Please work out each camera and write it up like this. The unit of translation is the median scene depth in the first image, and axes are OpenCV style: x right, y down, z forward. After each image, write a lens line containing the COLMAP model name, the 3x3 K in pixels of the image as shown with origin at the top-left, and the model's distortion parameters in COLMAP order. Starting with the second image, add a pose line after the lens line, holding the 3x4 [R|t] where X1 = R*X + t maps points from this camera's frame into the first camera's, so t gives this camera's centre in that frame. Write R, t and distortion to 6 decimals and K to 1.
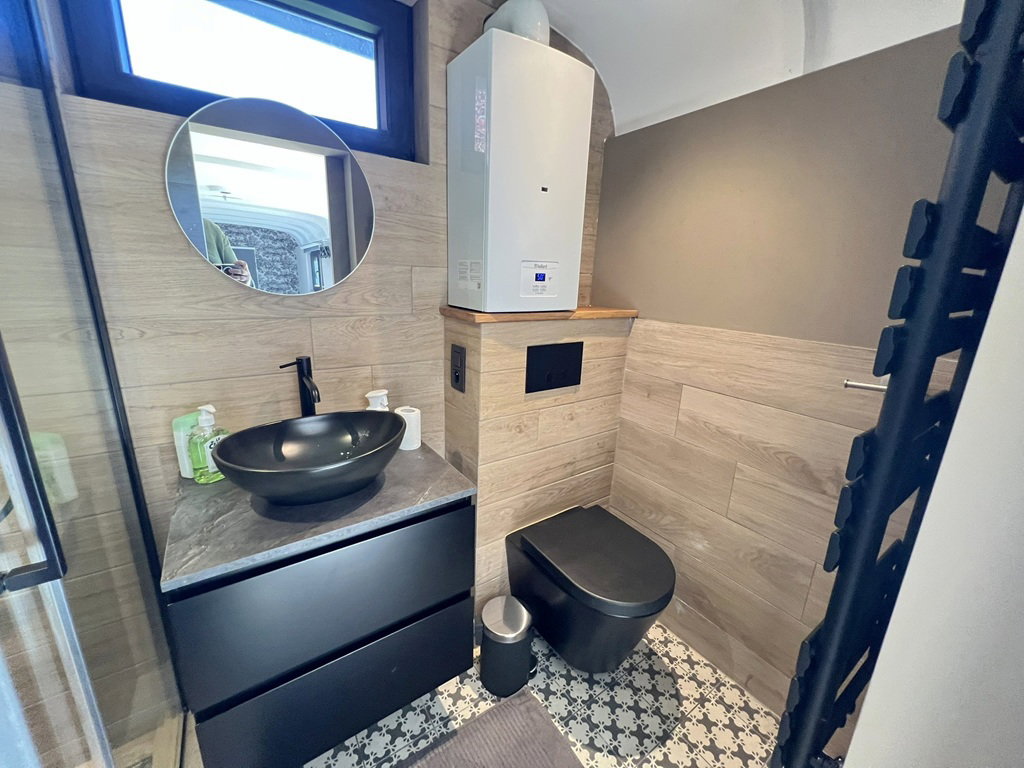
lens RADIAL K [[411.6, 0, 512.0], [0, 411.6, 382.1], [0, 0, 1]] dist [-0.005234, 0.000955]
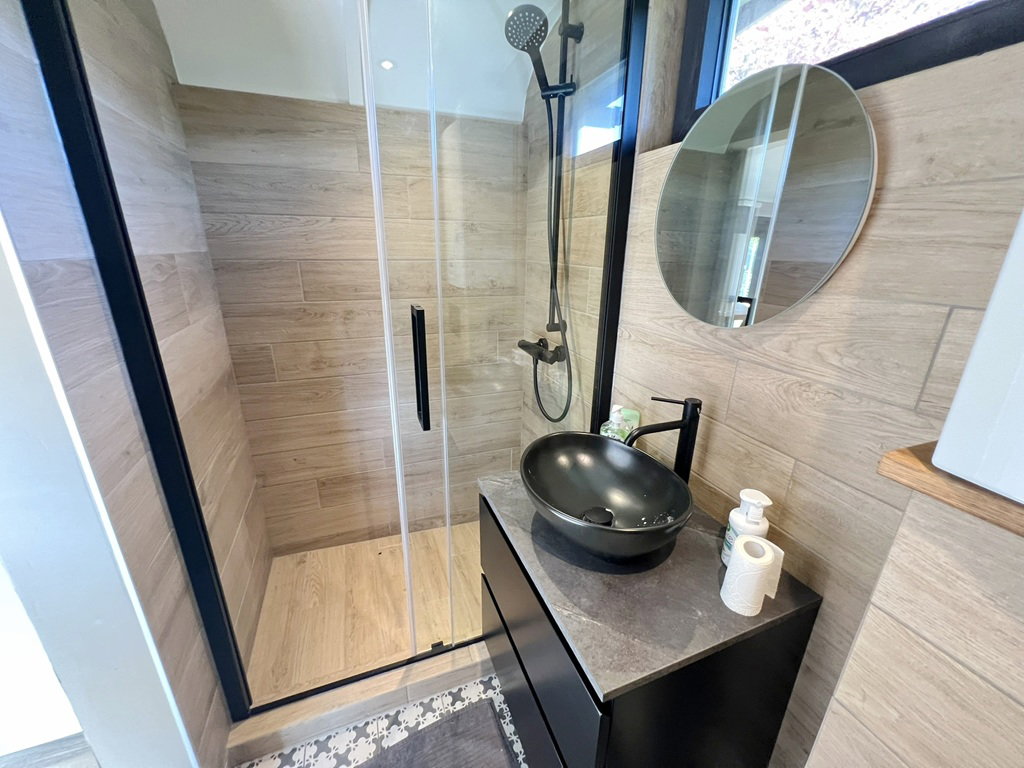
lens RADIAL K [[411.6, 0, 509.5], [0, 411.6, 384.6], [0, 0, 1]] dist [-0.005234, 0.000955]
pose [[-0.238917, 0.280100, -0.929765, 0.306986], [-0.260176, 0.904020, 0.339200, -0.250384], [0.935536, 0.322944, -0.143110, 0.703889]]
